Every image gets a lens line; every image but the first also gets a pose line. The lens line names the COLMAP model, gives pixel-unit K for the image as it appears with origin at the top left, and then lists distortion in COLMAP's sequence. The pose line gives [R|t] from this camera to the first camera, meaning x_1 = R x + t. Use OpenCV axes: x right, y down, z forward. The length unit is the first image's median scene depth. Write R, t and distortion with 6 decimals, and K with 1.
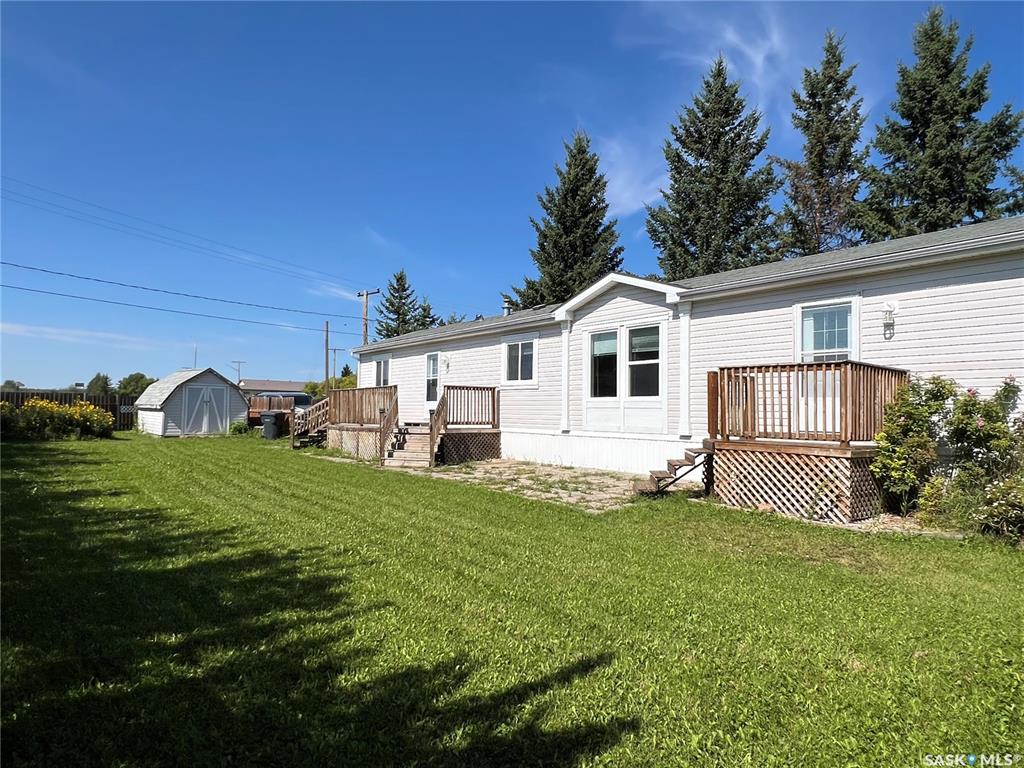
lens RADIAL K [[633.9, 0, 510.9], [0, 633.9, 383.9], [0, 0, 1]] dist [-0.027947, 0.000766]
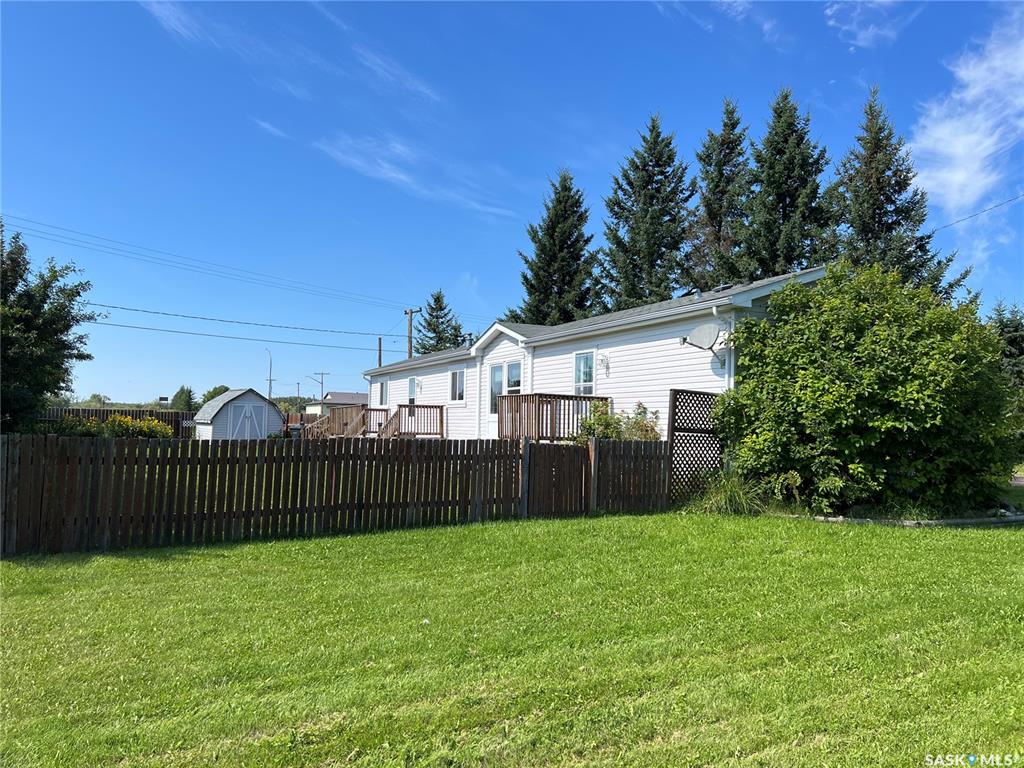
lens RADIAL K [[715.6, 0, 508.7], [0, 715.6, 398.3], [0, 0, 1]] dist [0.000329, -0.002062]
pose [[0.987811, -0.006896, -0.155504, 0.266353], [0.007770, 0.999957, 0.005008, -0.012402], [0.155463, -0.006155, 0.987823, -0.327970]]
